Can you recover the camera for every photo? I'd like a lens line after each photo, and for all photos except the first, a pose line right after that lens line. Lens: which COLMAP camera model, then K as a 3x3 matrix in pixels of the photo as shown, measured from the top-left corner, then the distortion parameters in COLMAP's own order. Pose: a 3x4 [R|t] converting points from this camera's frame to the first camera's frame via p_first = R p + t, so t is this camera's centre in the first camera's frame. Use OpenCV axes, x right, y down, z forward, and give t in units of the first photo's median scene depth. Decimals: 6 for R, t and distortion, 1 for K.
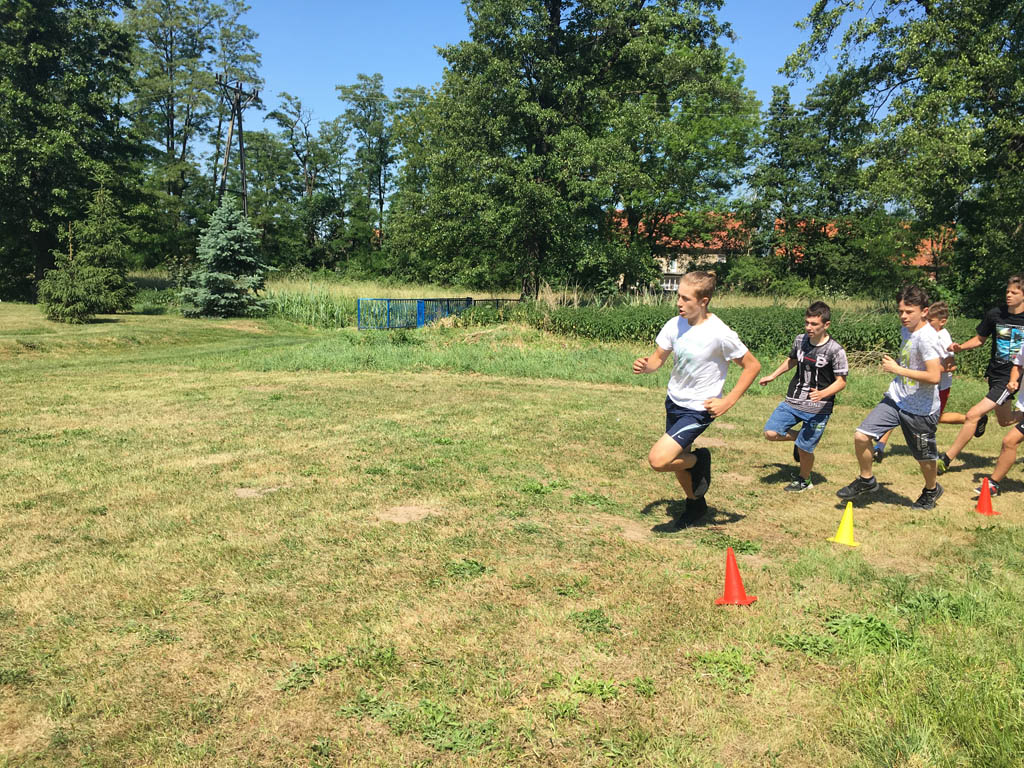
lens RADIAL K [[866.5, 0, 513.4], [0, 866.5, 386.1], [0, 0, 1]] dist [0.084620, -0.103732]
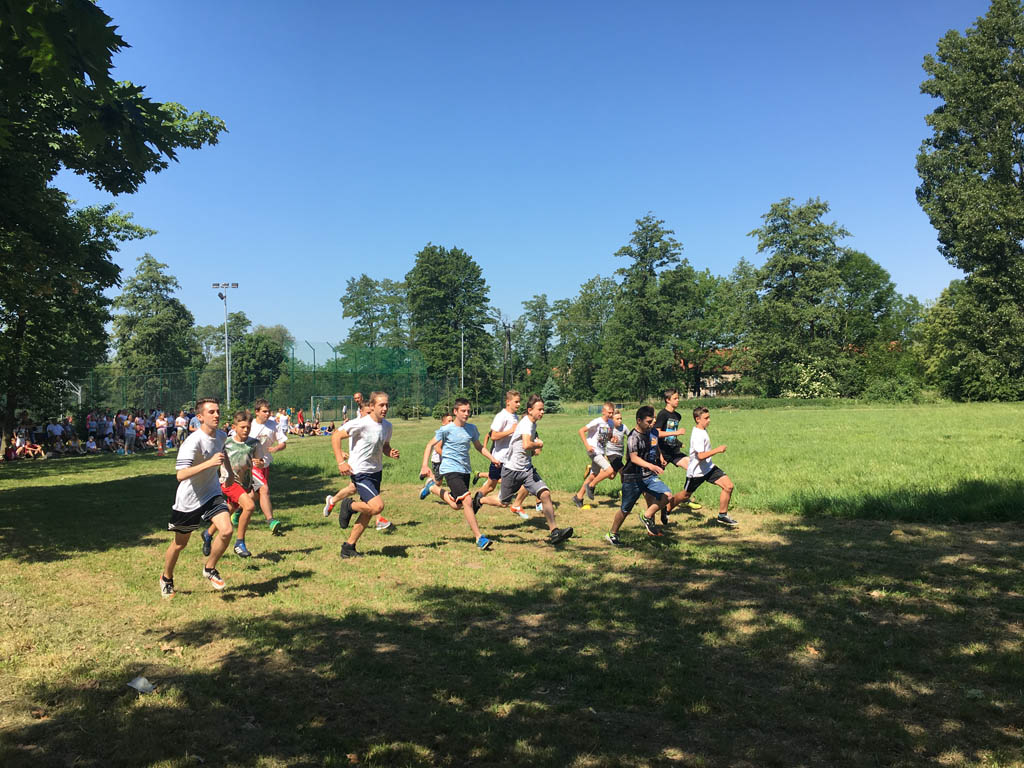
lens RADIAL K [[866.5, 0, 512.9], [0, 866.5, 368.5], [0, 0, 1]] dist [0.084620, -0.103732]
pose [[0.992895, -0.071588, -0.095052, -0.151582], [0.055592, 0.985324, -0.161391, 0.273522], [0.105211, 0.154960, 0.982302, -2.254791]]
